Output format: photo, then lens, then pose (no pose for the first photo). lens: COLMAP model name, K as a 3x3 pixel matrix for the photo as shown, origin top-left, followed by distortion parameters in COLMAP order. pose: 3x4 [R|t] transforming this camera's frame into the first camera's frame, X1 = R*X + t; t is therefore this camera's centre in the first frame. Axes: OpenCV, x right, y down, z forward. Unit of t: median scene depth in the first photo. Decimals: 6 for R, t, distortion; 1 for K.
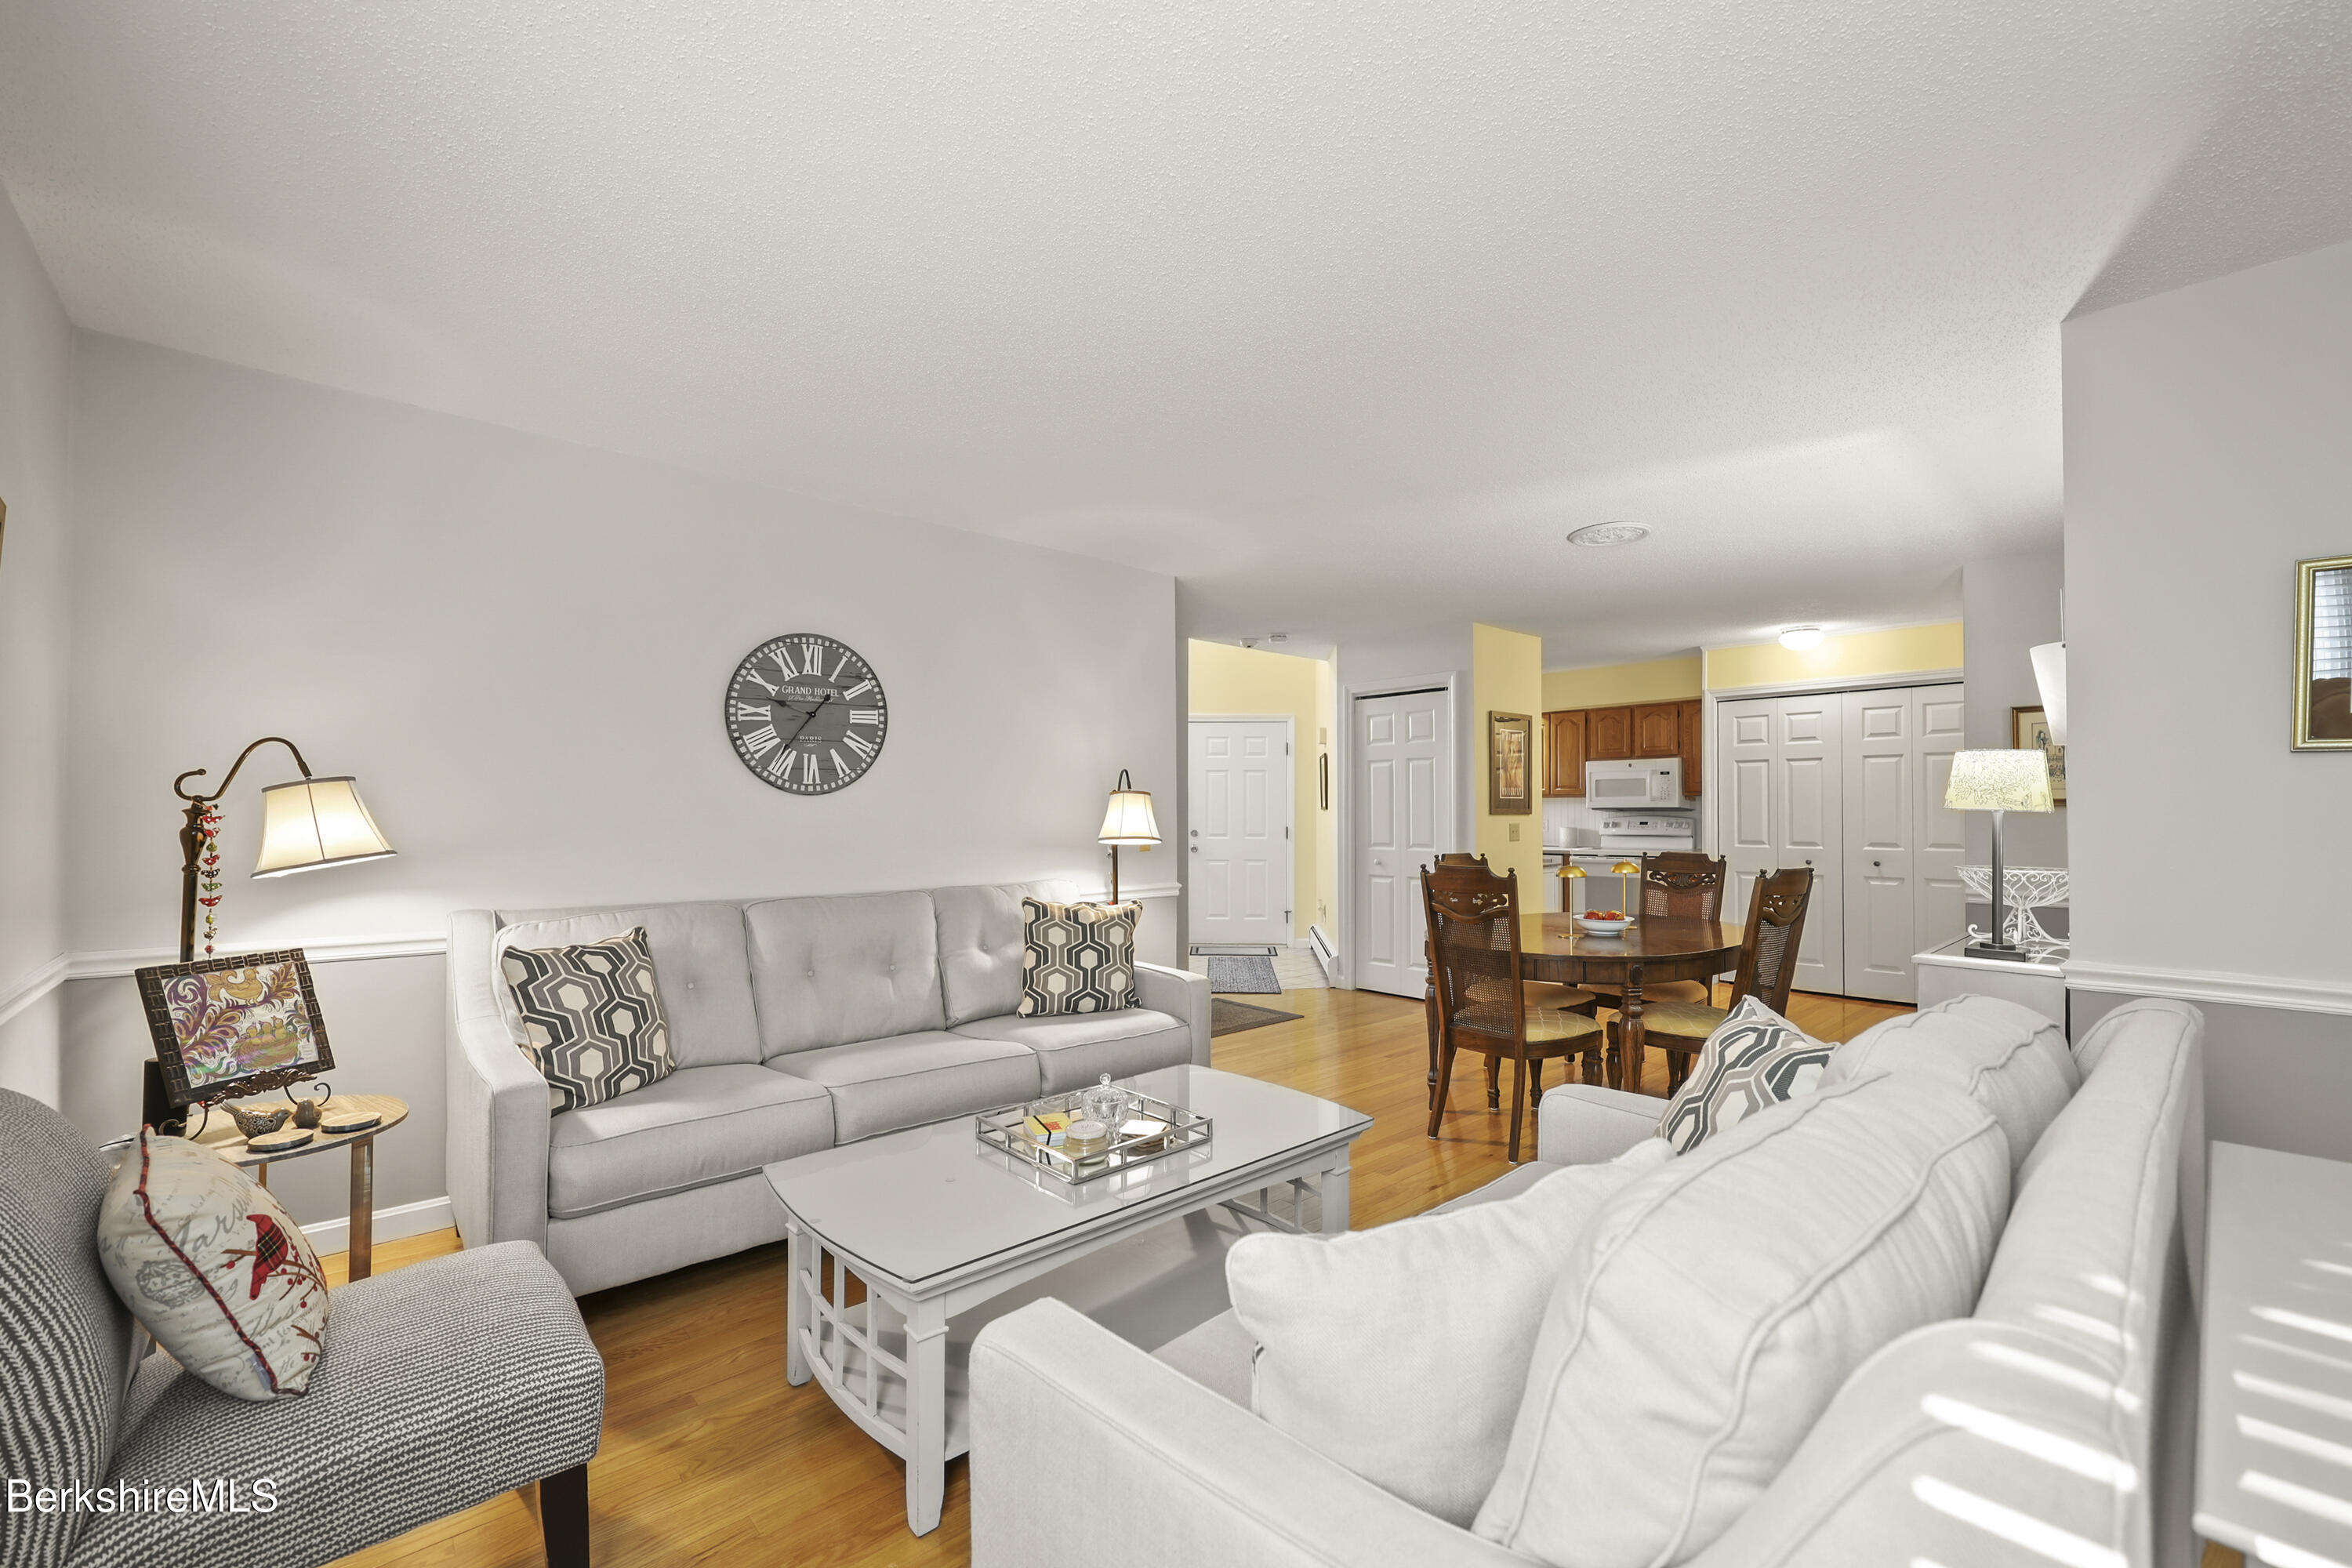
lens RADIAL K [[947.4, 0, 1186.3], [0, 947.4, 797.5], [0, 0, 1]] dist [-0.000131, 0.000016]
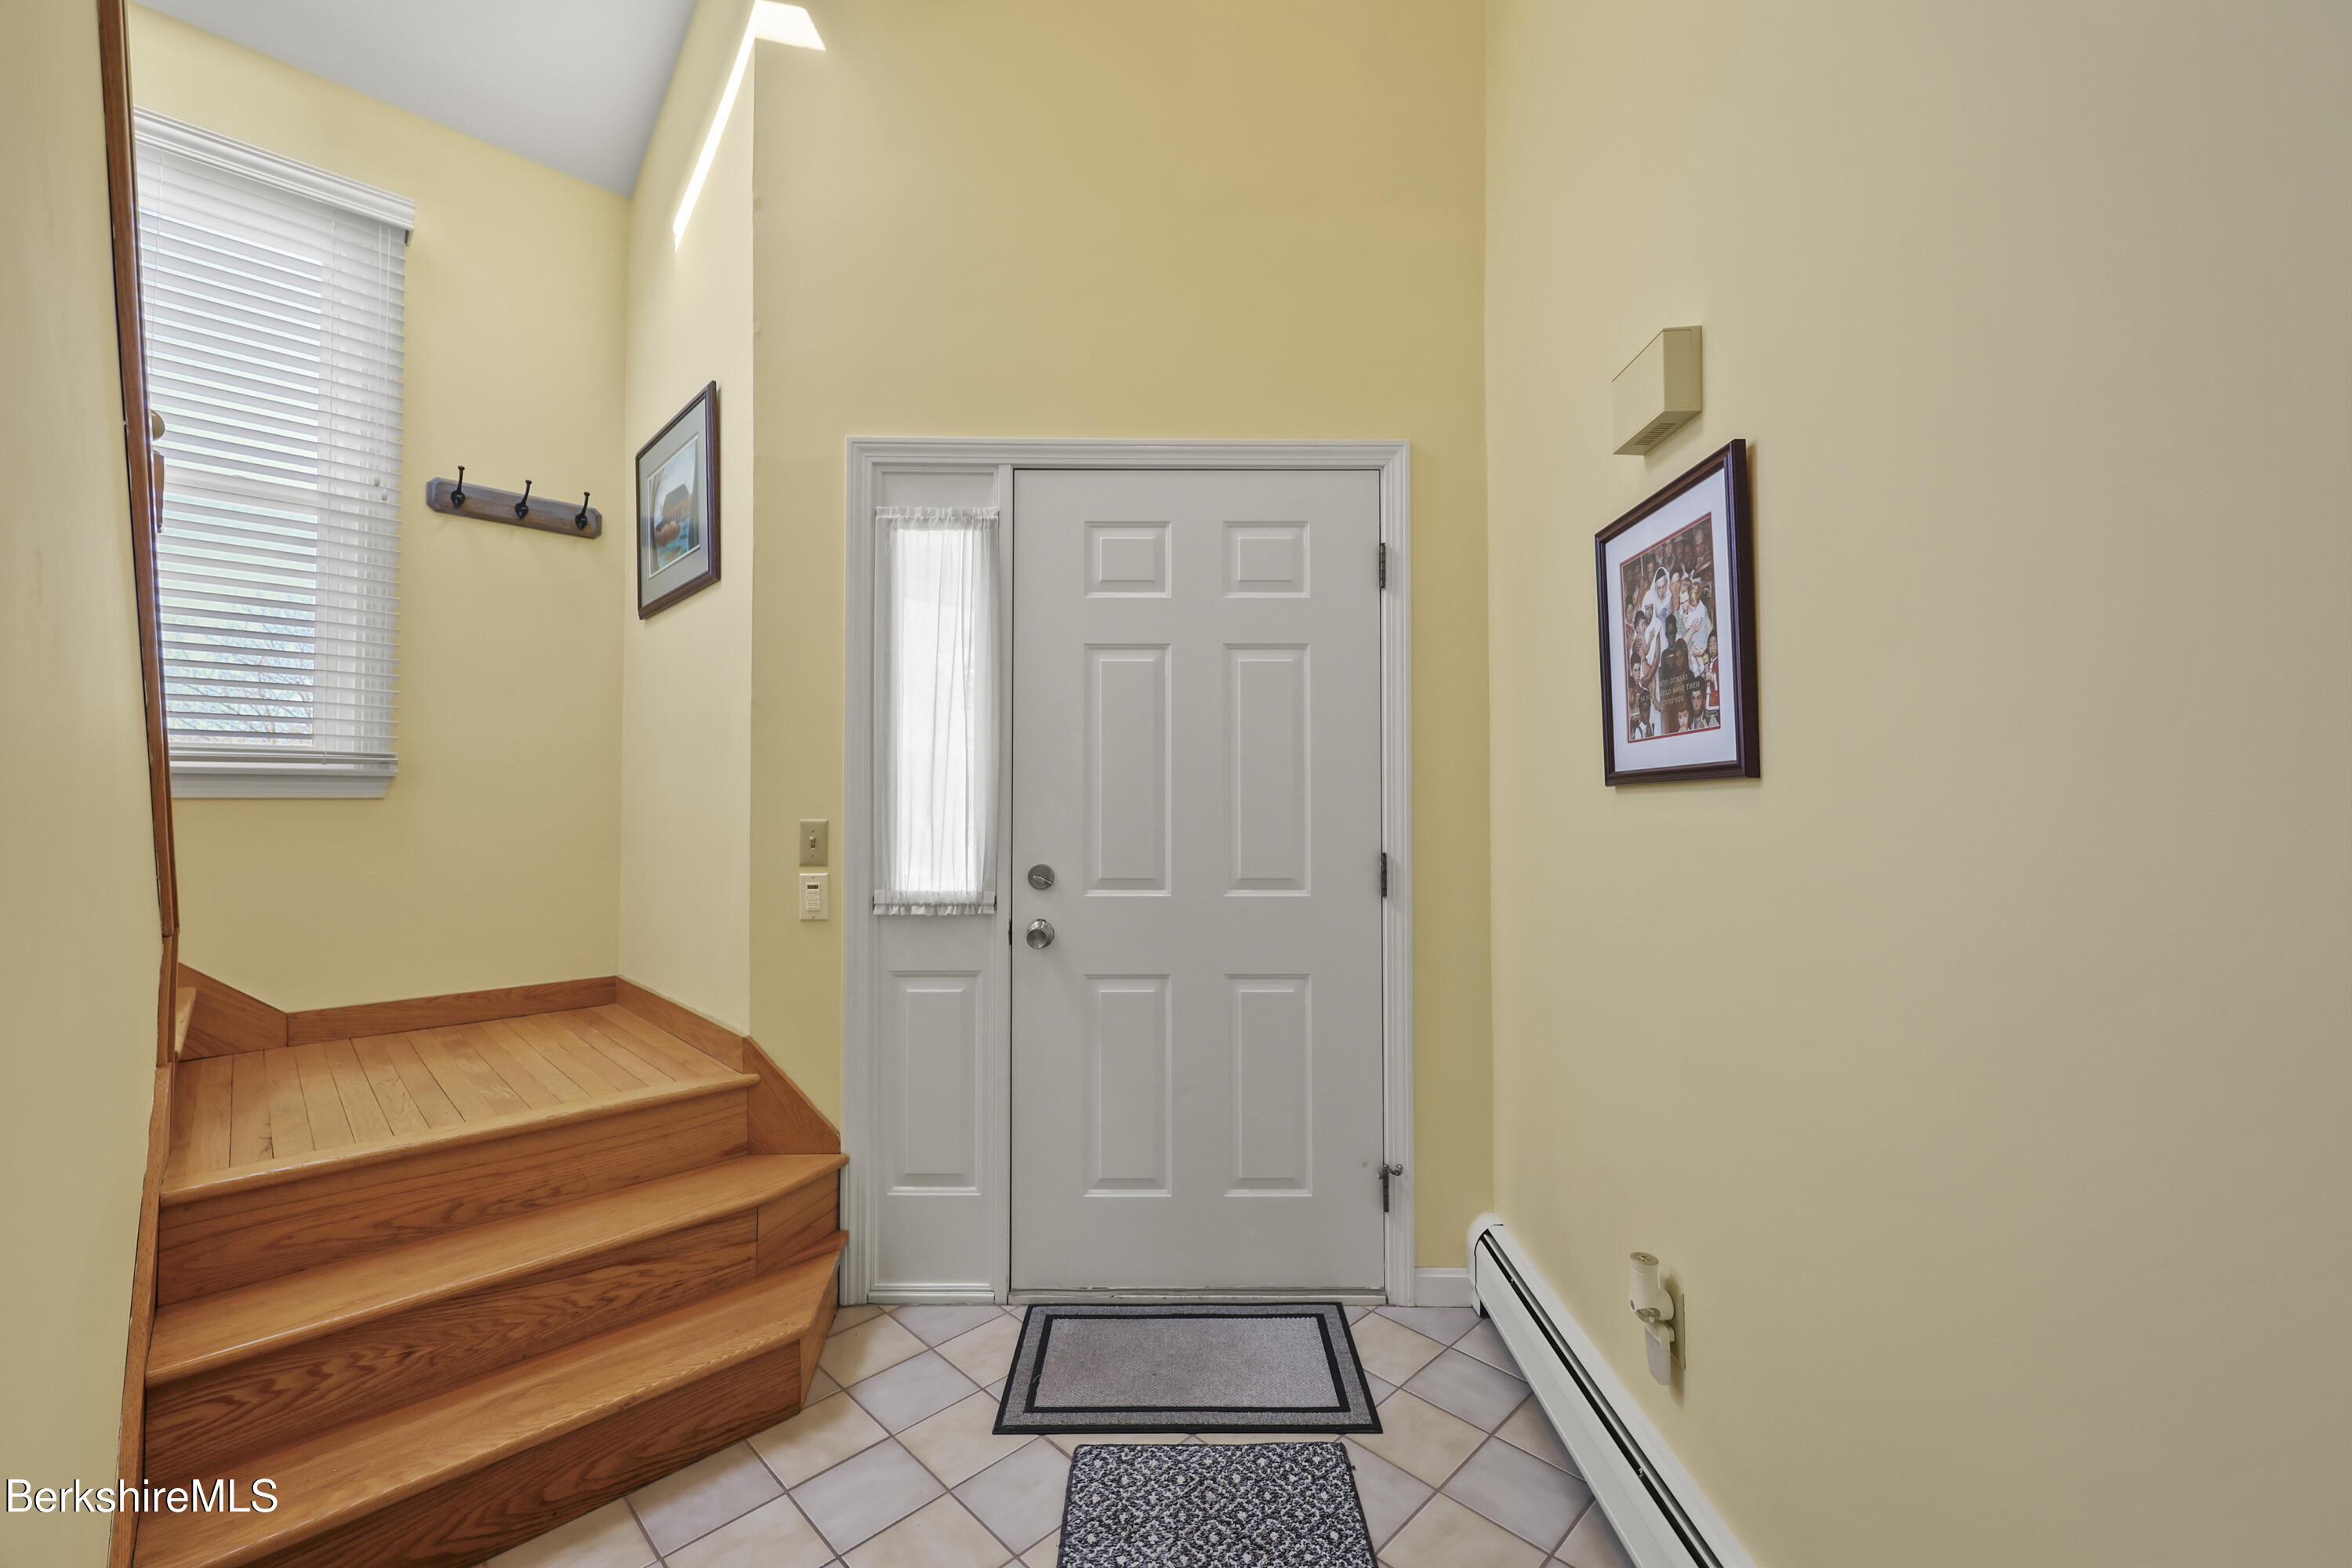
lens RADIAL K [[943.3, 0, 1176.0], [0, 943.3, 784.0], [0, 0, 1]] dist [-0.000062, 0.000023]
pose [[0.999219, -0.000732, 0.039501, 0.047197], [0.000883, 0.999992, -0.003792, 0.015804], [-0.039498, 0.003824, 0.999212, 0.948636]]
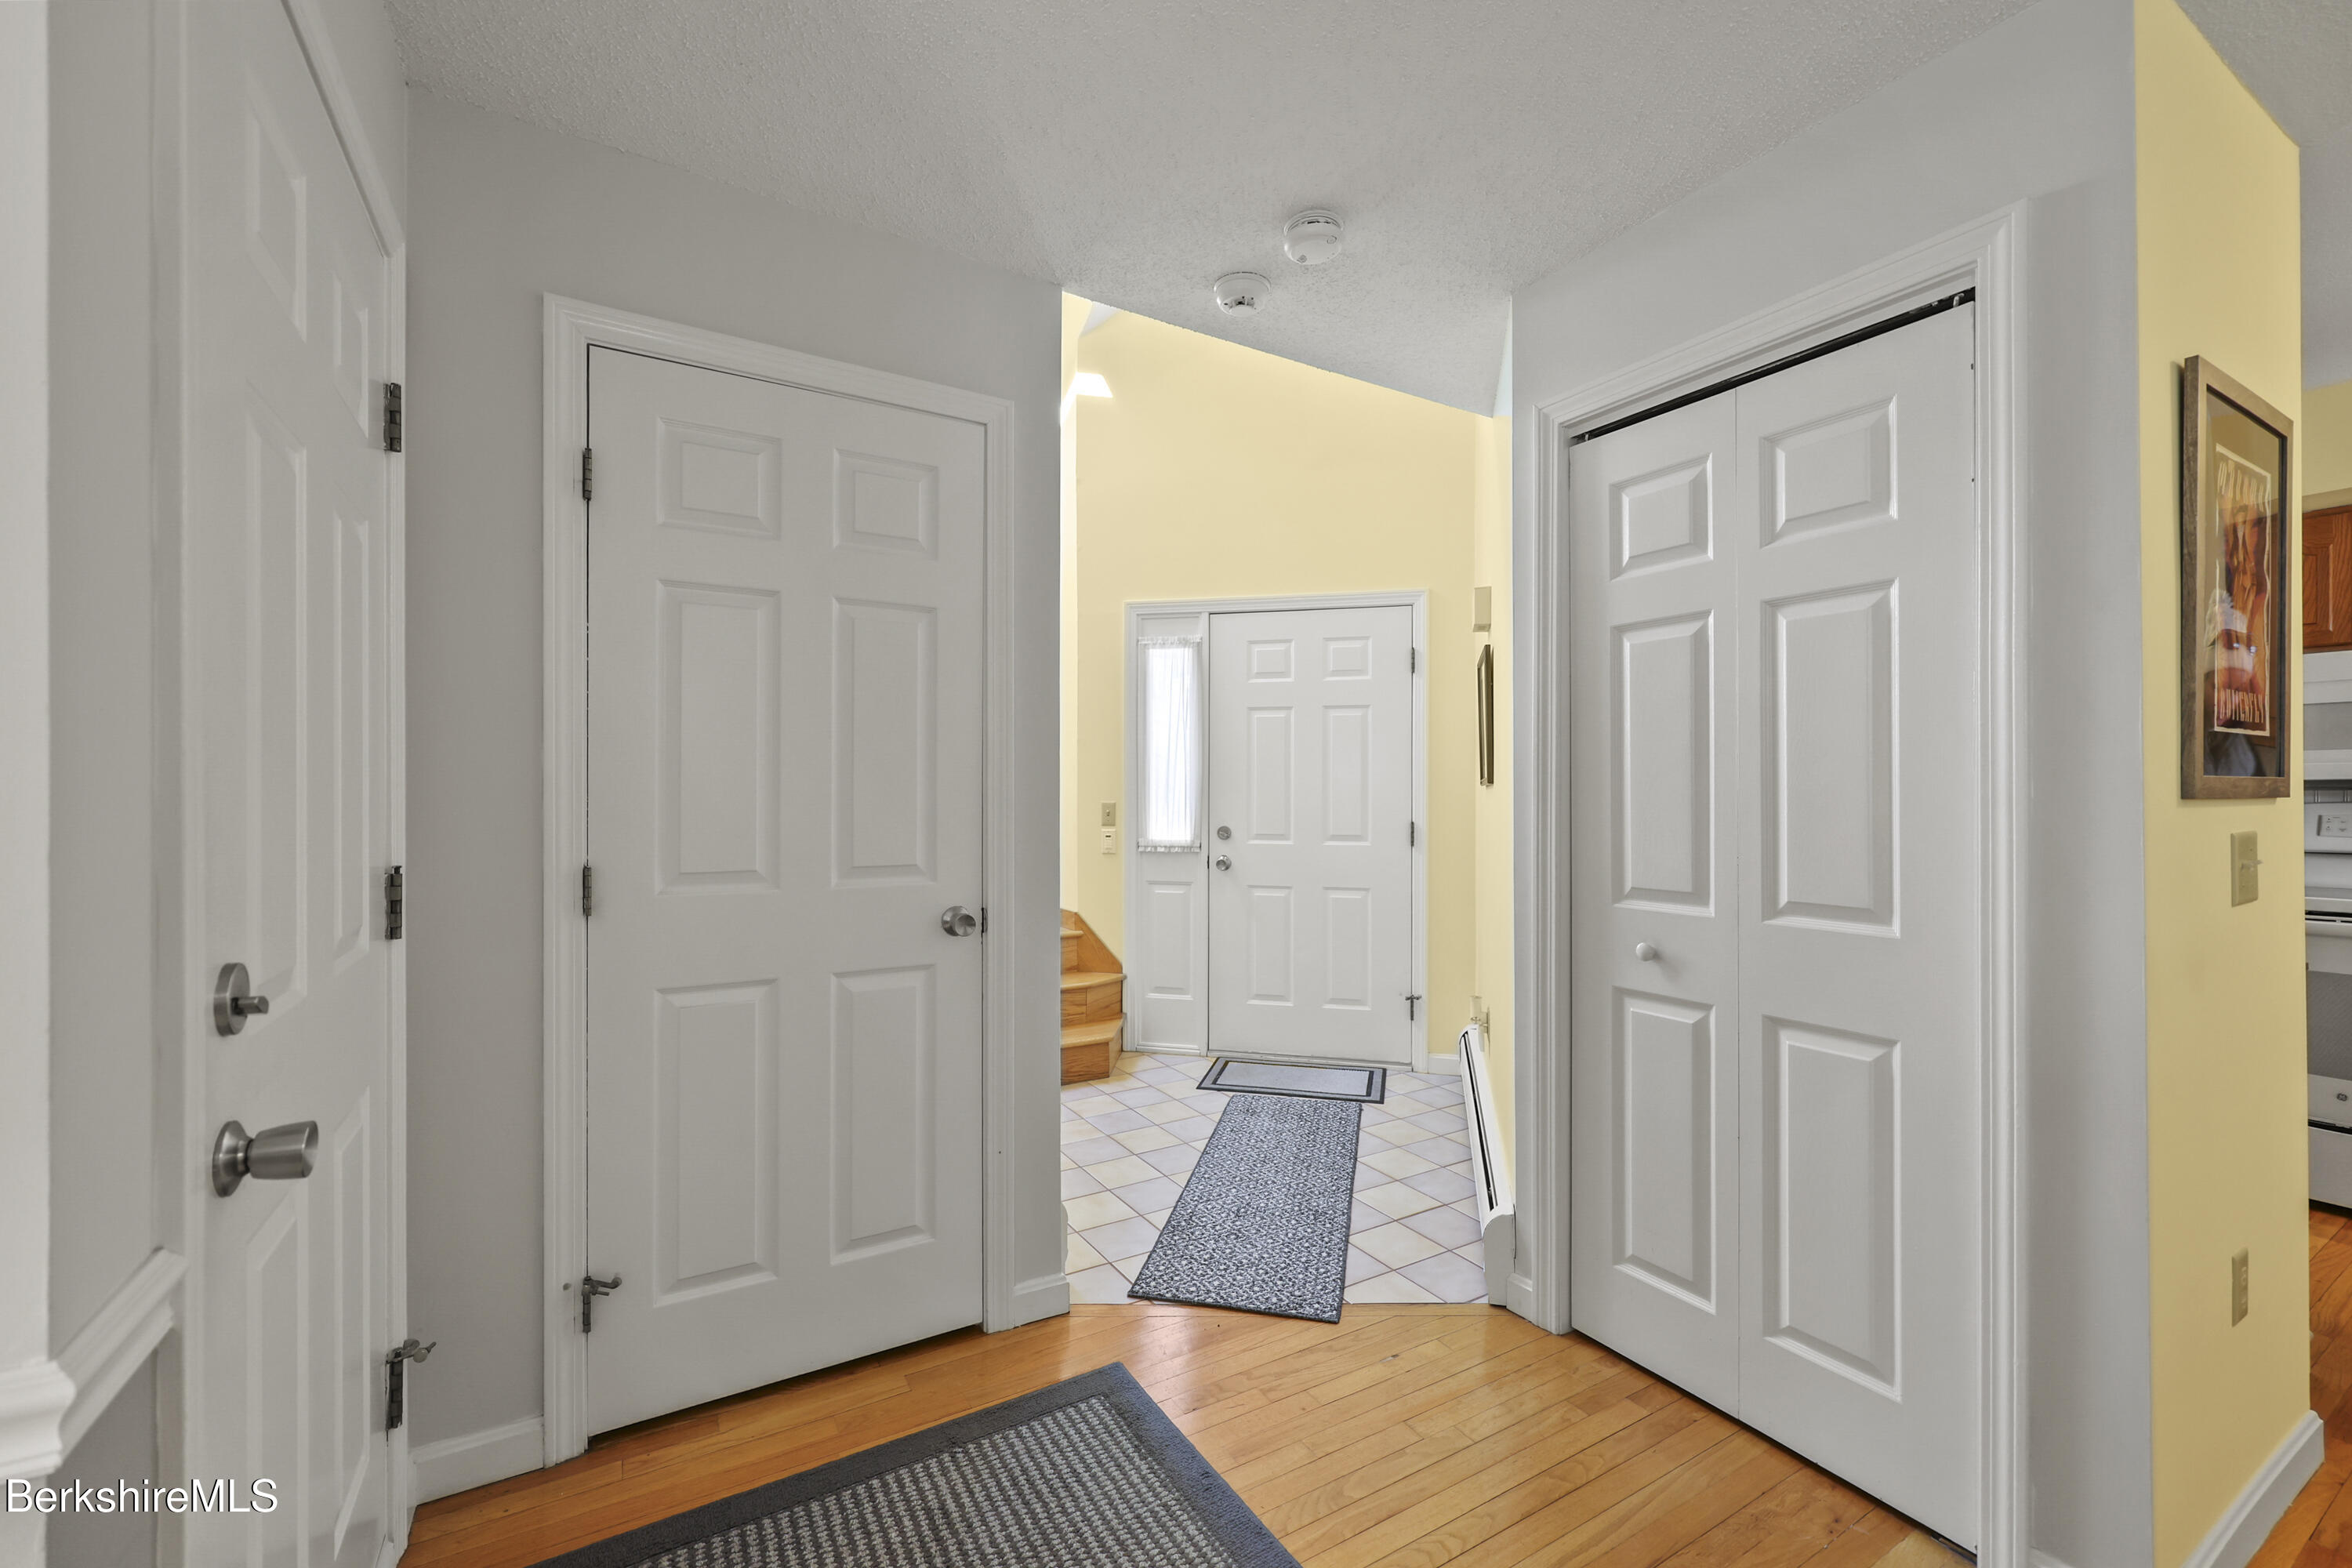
lens RADIAL K [[943.3, 0, 1176.0], [0, 943.3, 784.0], [0, 0, 1]] dist [-0.000062, 0.000023]
pose [[0.979439, -0.001106, -0.201740, 0.110579], [0.002370, 0.999979, 0.006024, 0.011027], [0.201729, -0.006378, 0.979421, 0.651540]]
